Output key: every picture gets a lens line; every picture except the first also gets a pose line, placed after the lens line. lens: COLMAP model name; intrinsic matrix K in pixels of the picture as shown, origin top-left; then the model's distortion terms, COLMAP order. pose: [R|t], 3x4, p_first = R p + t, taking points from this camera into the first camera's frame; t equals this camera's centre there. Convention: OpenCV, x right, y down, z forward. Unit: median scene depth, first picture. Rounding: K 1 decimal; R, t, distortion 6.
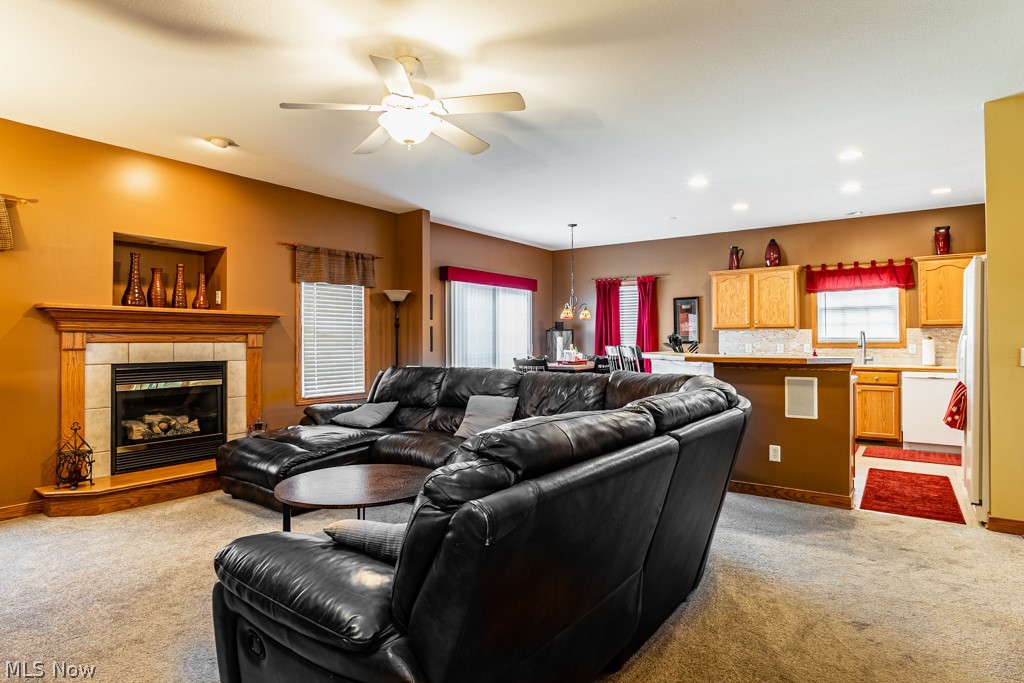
lens RADIAL K [[560.9, 0, 516.9], [0, 560.9, 339.6], [0, 0, 1]] dist [-0.015644, 0.005773]
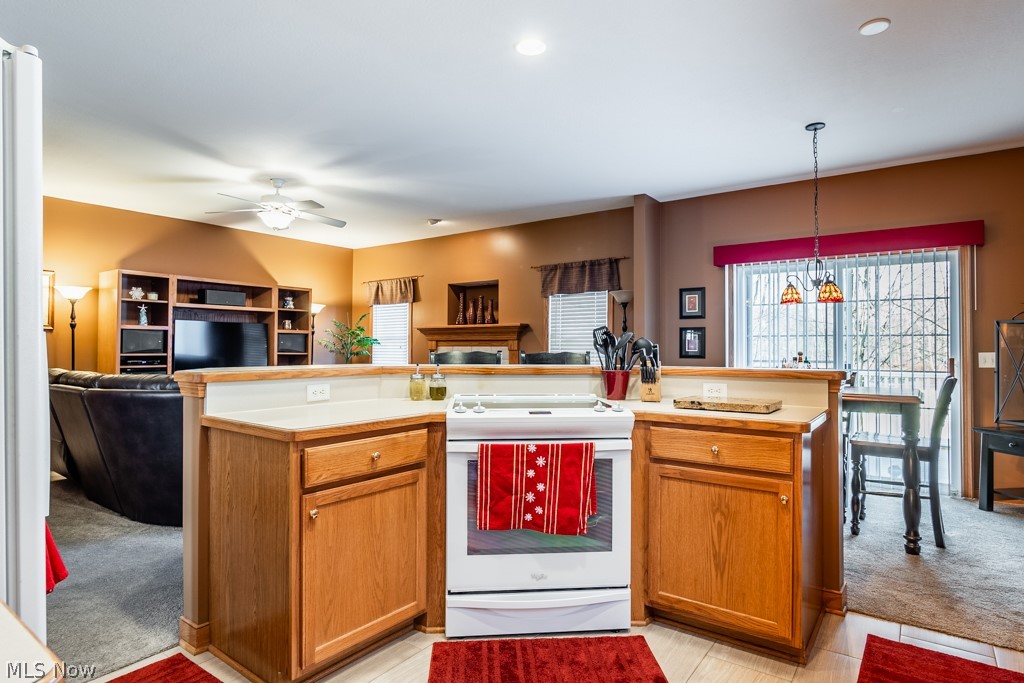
lens RADIAL K [[560.9, 0, 520.1], [0, 560.9, 341.9], [0, 0, 1]] dist [-0.015644, 0.005773]
pose [[0.006953, -0.008999, -0.999935, 0.927282], [0.000645, 0.999959, -0.008995, 0.006743], [0.999976, -0.000583, 0.006958, 1.058765]]
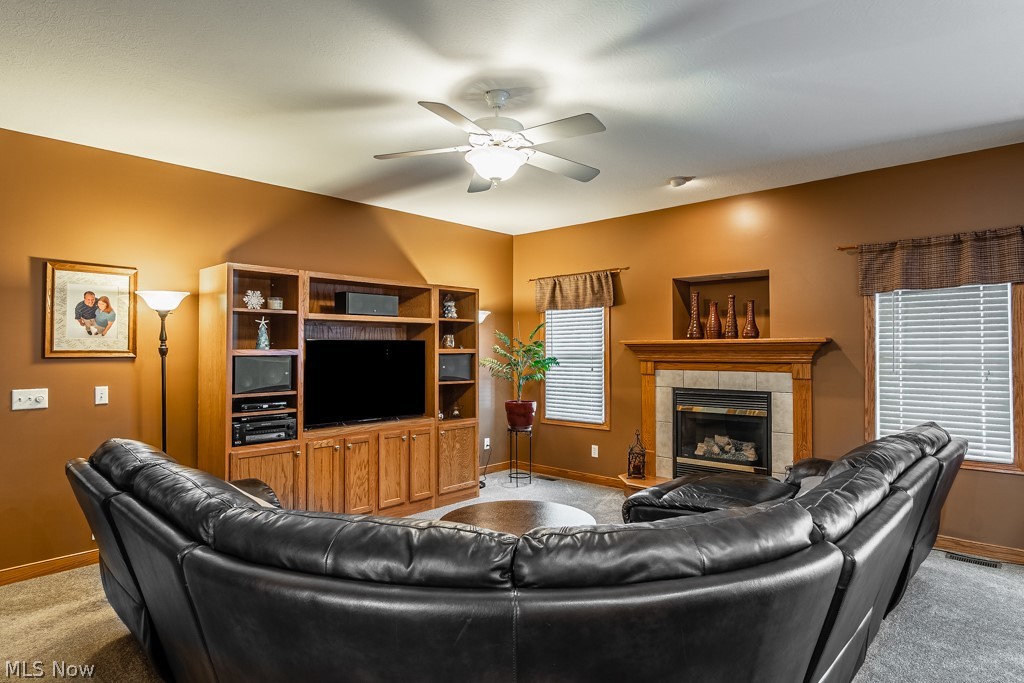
lens RADIAL K [[560.9, 0, 520.8], [0, 560.9, 340.9], [0, 0, 1]] dist [-0.015644, 0.005773]
pose [[-0.108125, -0.011433, -0.994072, 0.457702], [0.008206, 0.999890, -0.012393, -0.039285], [0.994103, -0.009497, -0.108019, 0.696434]]
